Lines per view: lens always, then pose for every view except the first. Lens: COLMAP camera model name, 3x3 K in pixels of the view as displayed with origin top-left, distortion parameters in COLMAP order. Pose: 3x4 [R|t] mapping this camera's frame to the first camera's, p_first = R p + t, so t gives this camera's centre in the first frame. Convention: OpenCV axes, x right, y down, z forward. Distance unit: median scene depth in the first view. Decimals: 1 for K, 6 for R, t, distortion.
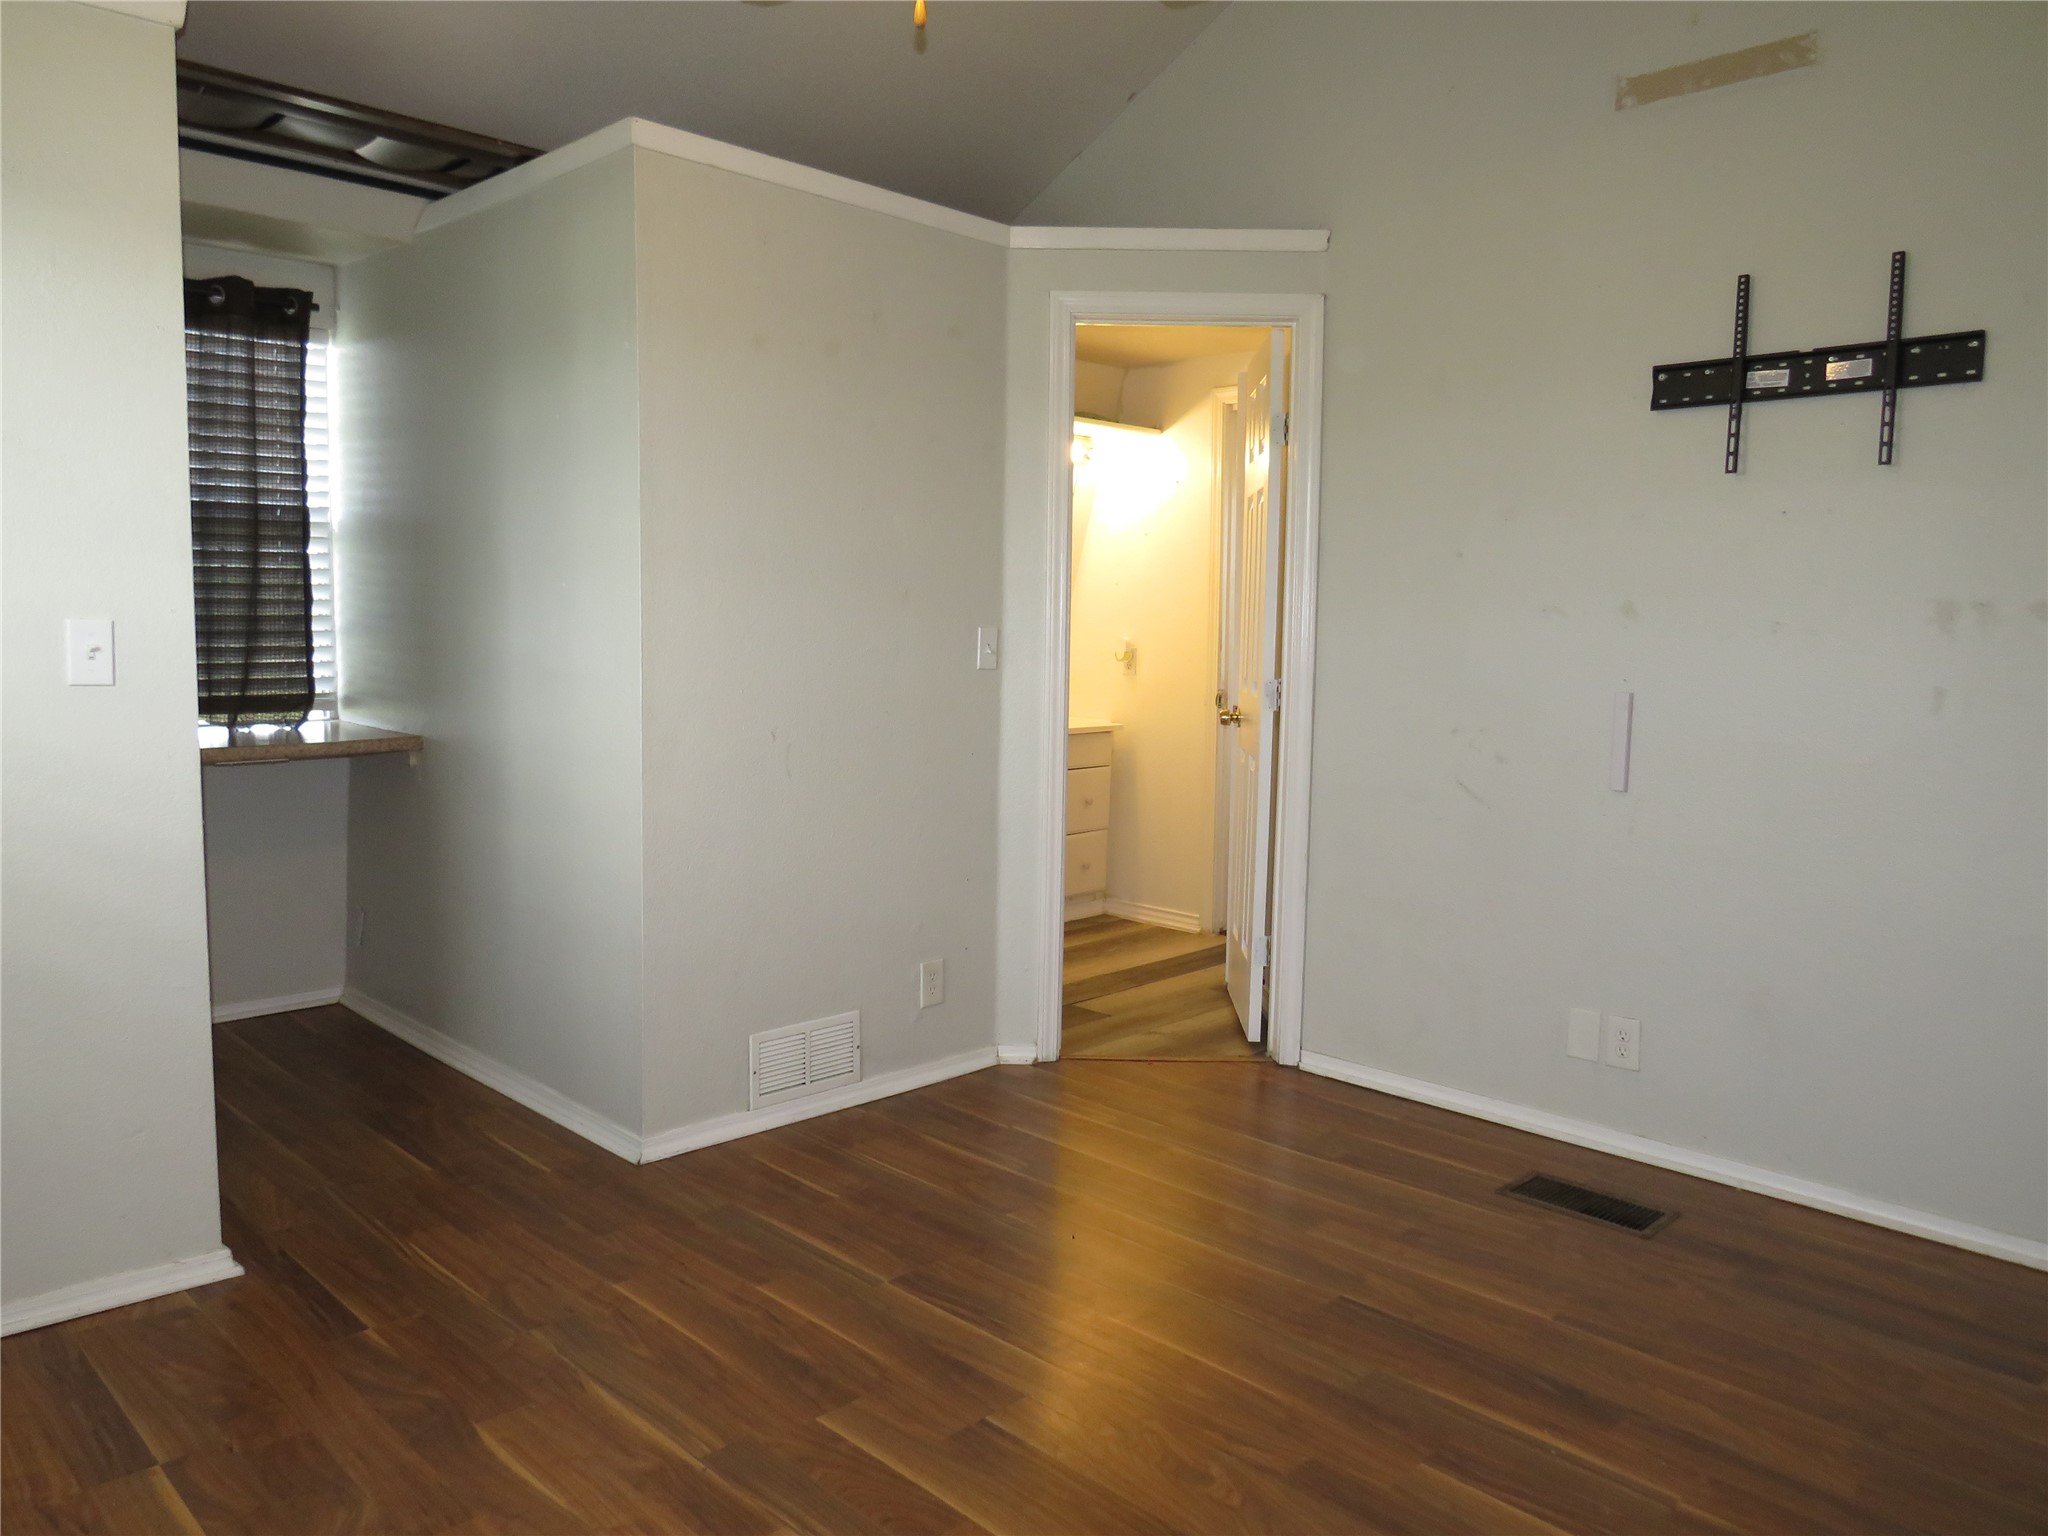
lens RADIAL K [[1451.8, 0, 991.7], [0, 1451.8, 774.7], [0, 0, 1]] dist [-0.036394, 0.017107]
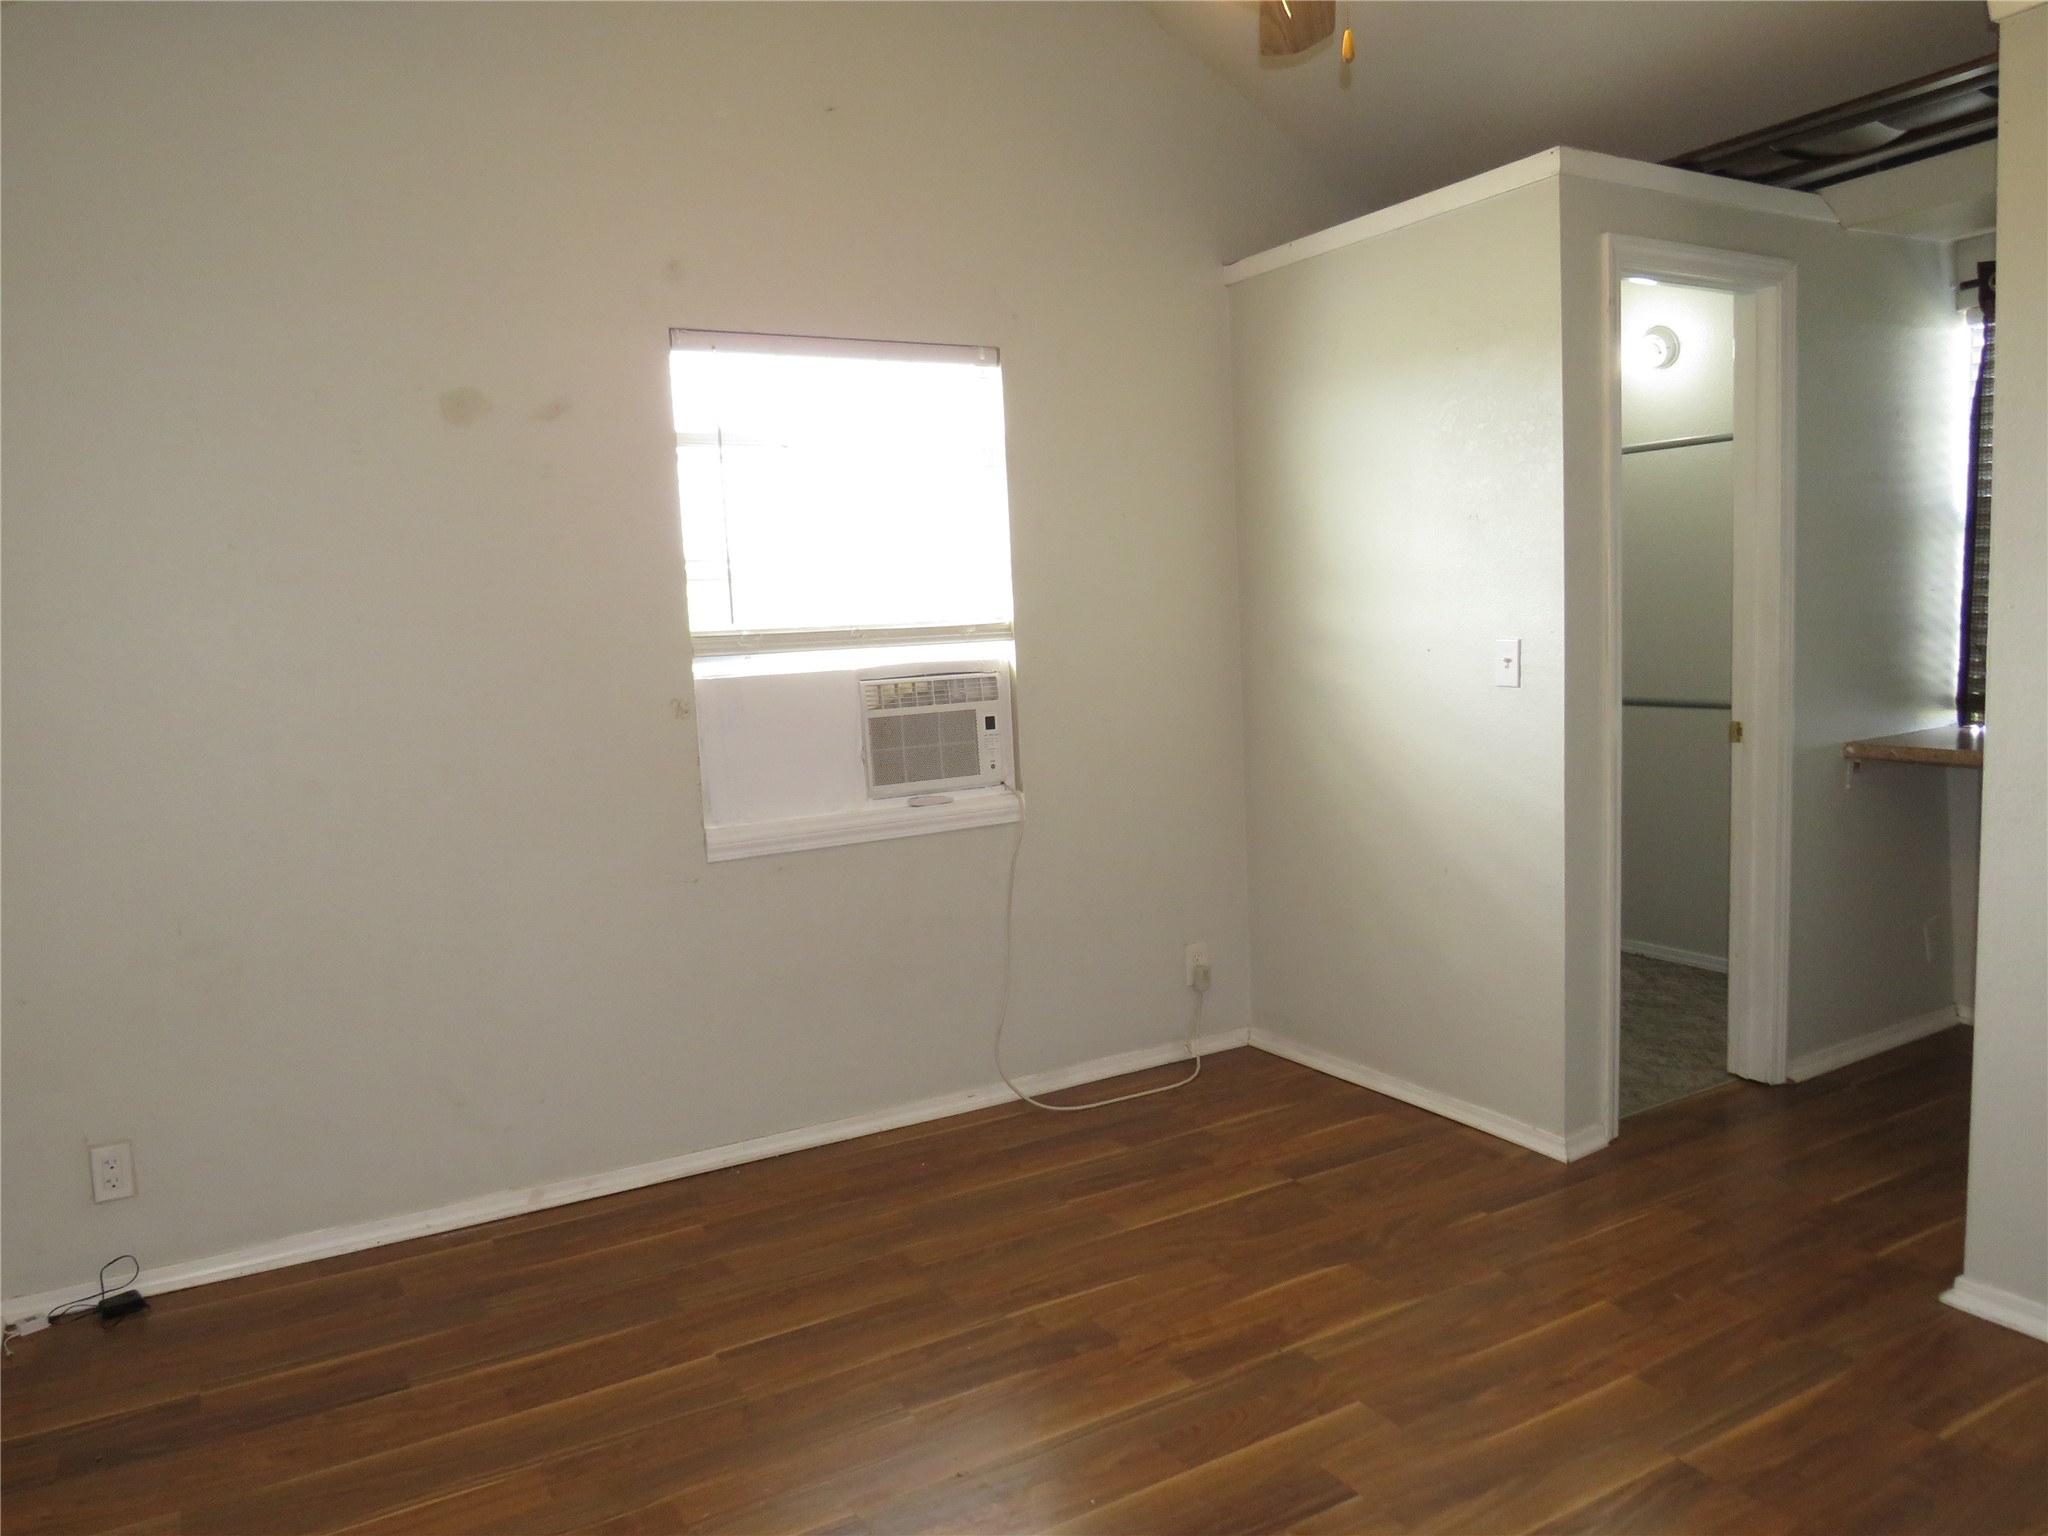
lens RADIAL K [[1451.8, 0, 1014.6], [0, 1451.8, 767.9], [0, 0, 1]] dist [-0.036394, 0.017107]
pose [[-0.247468, 0.095622, -0.964166, 0.705532], [-0.069608, 0.990792, 0.116128, -0.094929], [0.966392, 0.095852, -0.238534, 0.734704]]
